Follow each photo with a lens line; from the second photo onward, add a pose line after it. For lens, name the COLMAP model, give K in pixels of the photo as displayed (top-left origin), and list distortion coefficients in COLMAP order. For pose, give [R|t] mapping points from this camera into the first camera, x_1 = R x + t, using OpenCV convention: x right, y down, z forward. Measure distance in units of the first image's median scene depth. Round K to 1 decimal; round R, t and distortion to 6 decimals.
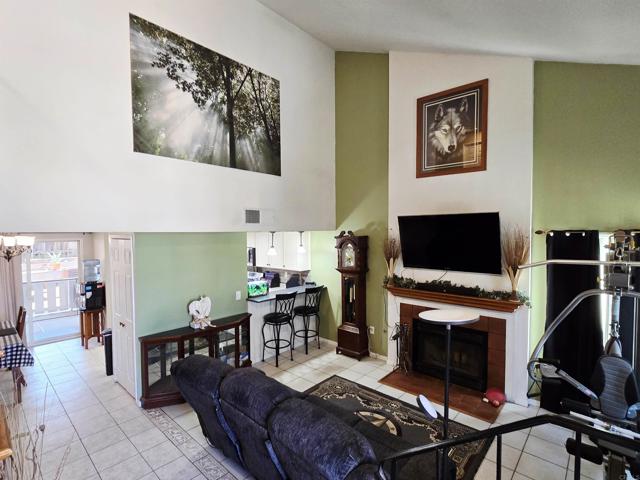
lens RADIAL K [[314.5, 0, 317.3], [0, 314.5, 244.2], [0, 0, 1]] dist [-0.003824, -0.000887]
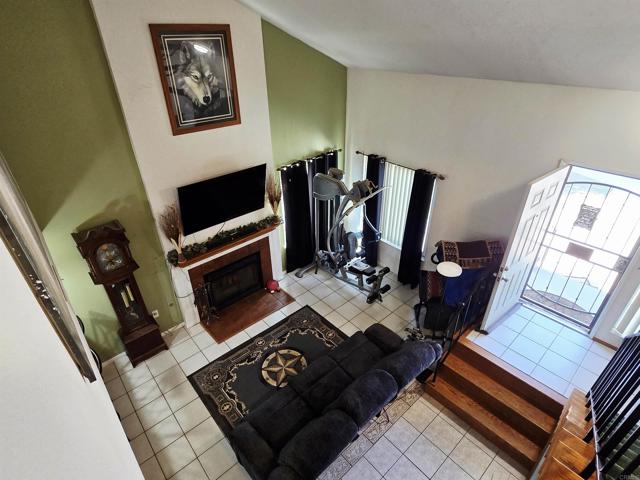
lens RADIAL K [[338.3, 0, 318.7], [0, 338.3, 243.3], [0, 0, 1]] dist [-0.002222, -0.000446]
pose [[0.106743, -0.519111, 0.848015, -0.551303], [0.056337, 0.854676, 0.516097, -0.412582], [-0.992689, -0.007315, 0.120476, 0.525812]]
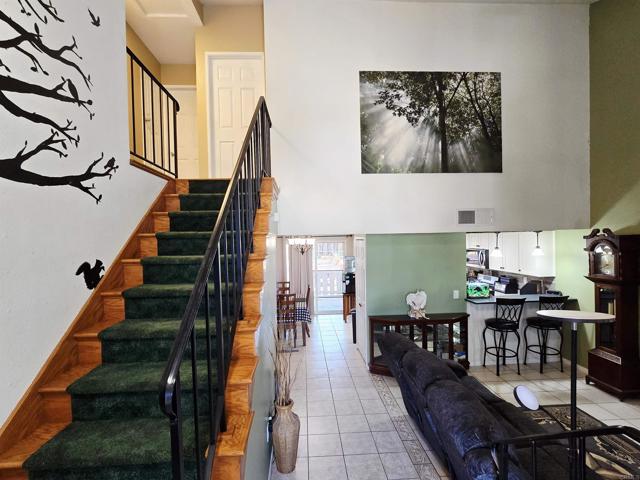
lens RADIAL K [[314.5, 0, 317.3], [0, 314.5, 244.2], [0, 0, 1]] dist [-0.003824, -0.000887]
pose [[0.711201, 0.005695, -0.702966, 0.161074], [-0.012184, 0.999917, -0.004226, 0.009031], [0.702883, 0.011571, 0.711211, -0.056443]]
